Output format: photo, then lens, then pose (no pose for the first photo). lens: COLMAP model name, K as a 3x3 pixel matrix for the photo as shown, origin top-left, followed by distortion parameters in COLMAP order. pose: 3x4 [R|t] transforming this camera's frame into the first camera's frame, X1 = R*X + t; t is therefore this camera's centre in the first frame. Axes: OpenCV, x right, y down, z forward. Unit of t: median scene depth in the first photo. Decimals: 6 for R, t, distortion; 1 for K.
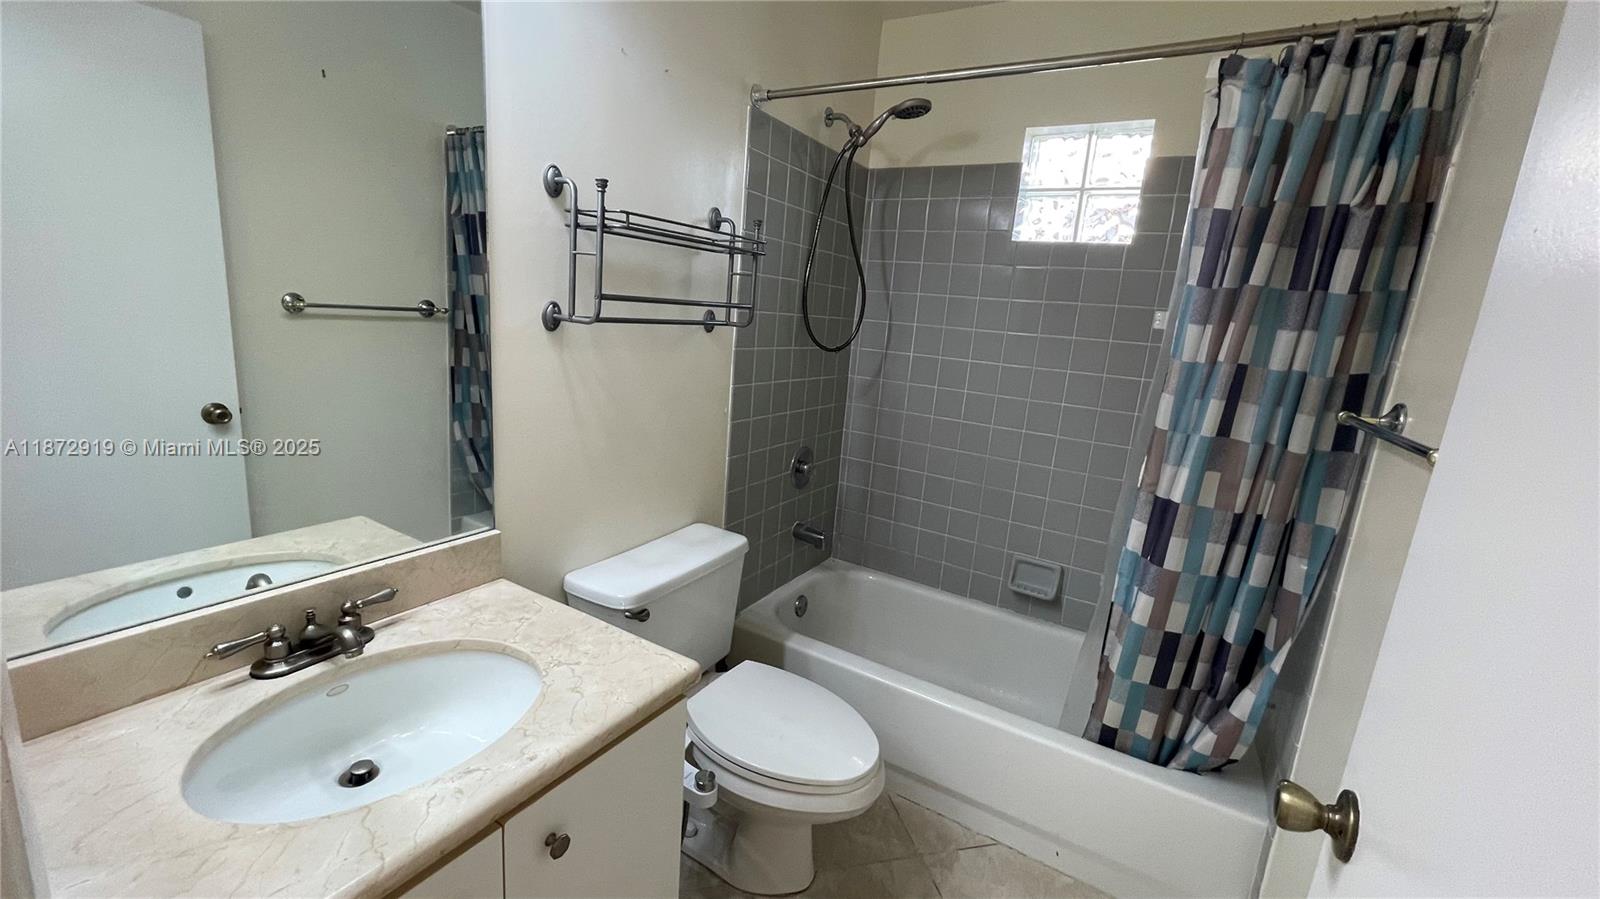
lens RADIAL K [[649.1, 0, 811.7], [0, 649.1, 451.2], [0, 0, 1]] dist [-0.003331, 0.001337]
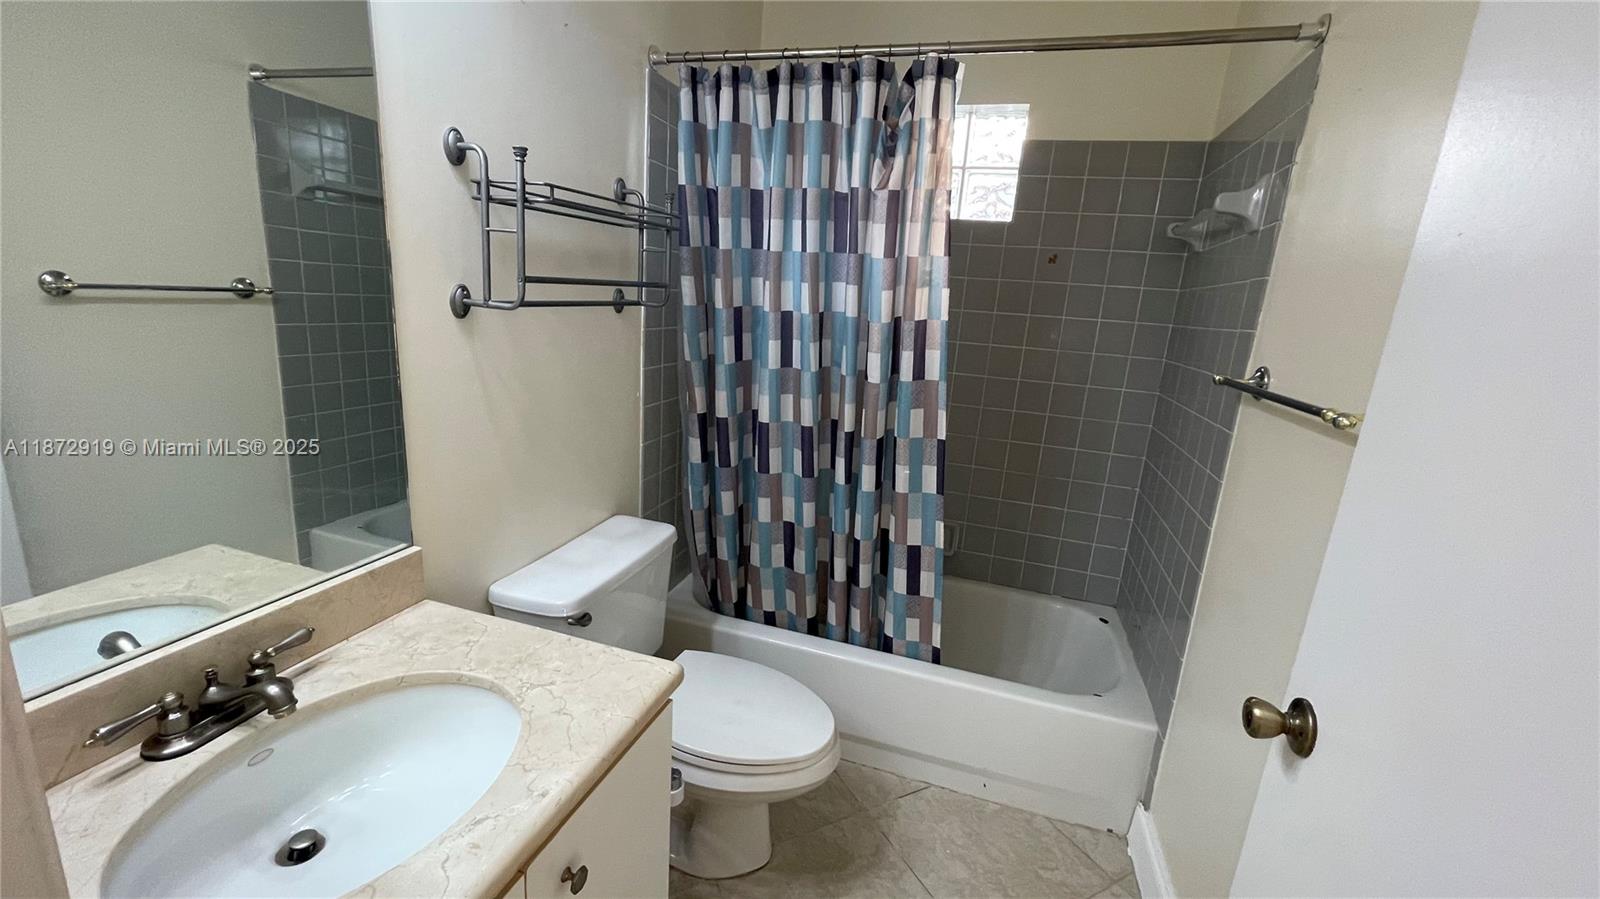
lens RADIAL K [[649.1, 0, 791.5], [0, 649.1, 446.1], [0, 0, 1]] dist [-0.003331, 0.001337]
pose [[0.972804, -0.066007, 0.222027, -0.165820], [0.056221, 0.997160, 0.050118, -0.029069], [-0.224704, -0.036272, 0.973752, 0.027676]]
